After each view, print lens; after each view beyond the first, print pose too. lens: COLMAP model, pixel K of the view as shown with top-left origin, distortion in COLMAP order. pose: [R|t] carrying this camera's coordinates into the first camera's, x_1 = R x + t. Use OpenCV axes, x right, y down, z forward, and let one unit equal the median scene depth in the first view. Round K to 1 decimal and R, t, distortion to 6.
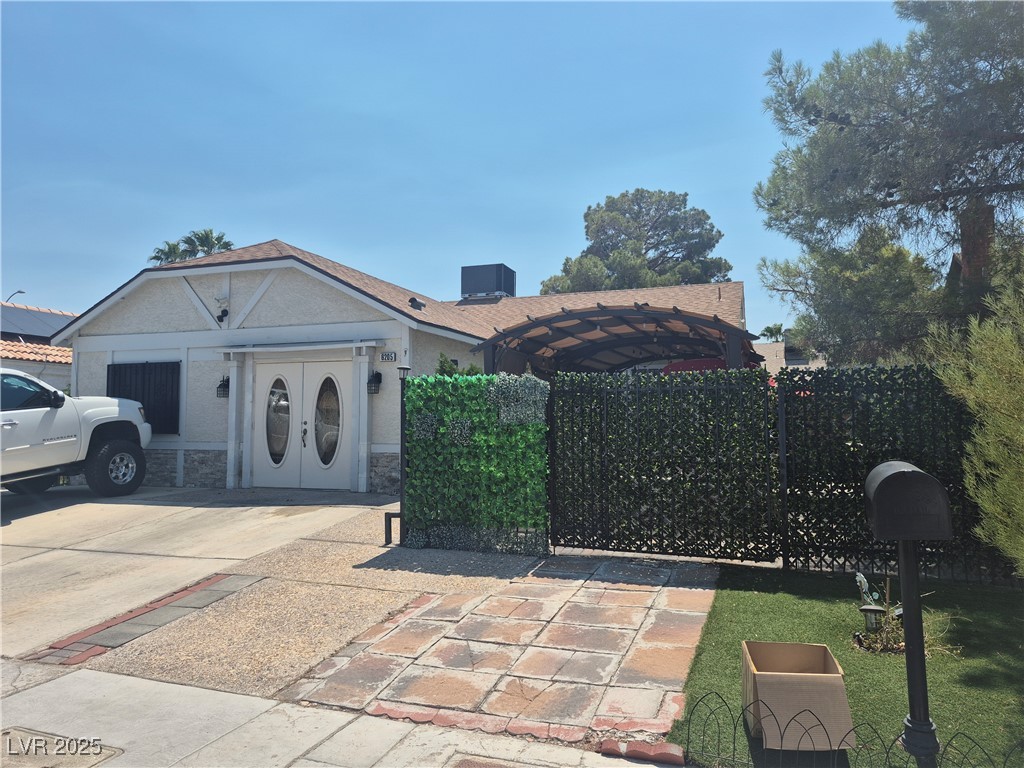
lens RADIAL K [[728.9, 0, 509.7], [0, 728.9, 382.5], [0, 0, 1]] dist [0.079893, -0.004968]
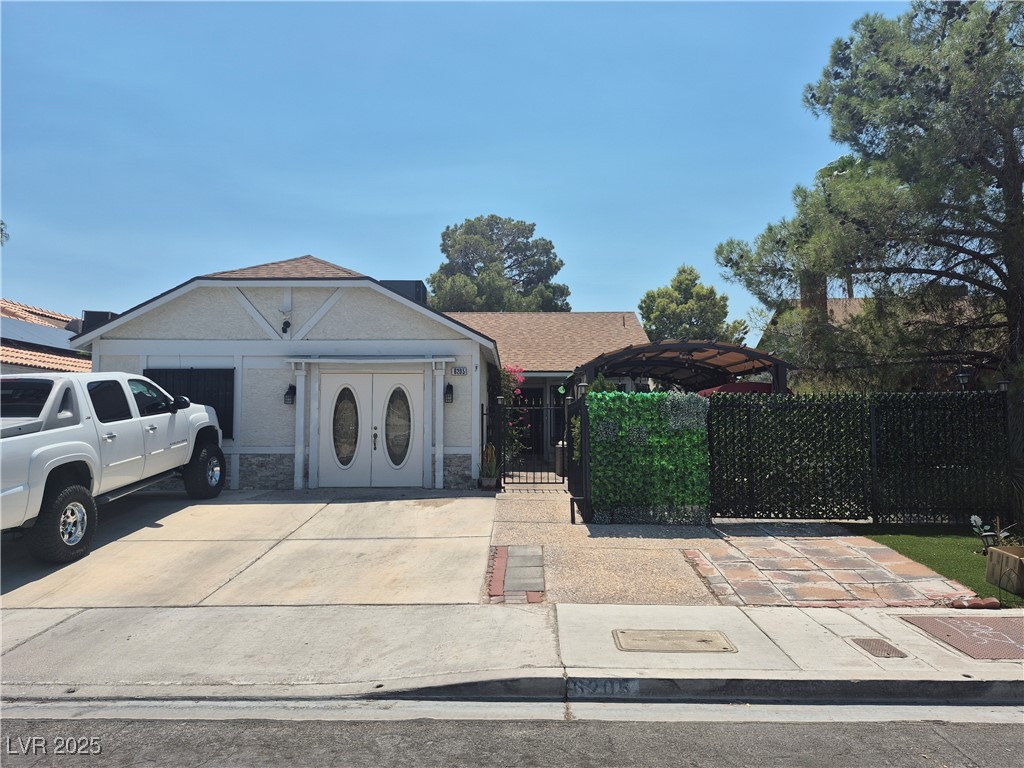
lens RADIAL K [[728.9, 0, 509.7], [0, 728.9, 382.5], [0, 0, 1]] dist [0.079893, -0.004968]
pose [[0.941371, 0.022246, 0.336640, -0.462473], [-0.019668, 0.999745, -0.011067, -0.005594], [-0.336800, 0.003797, 0.941568, -0.109170]]
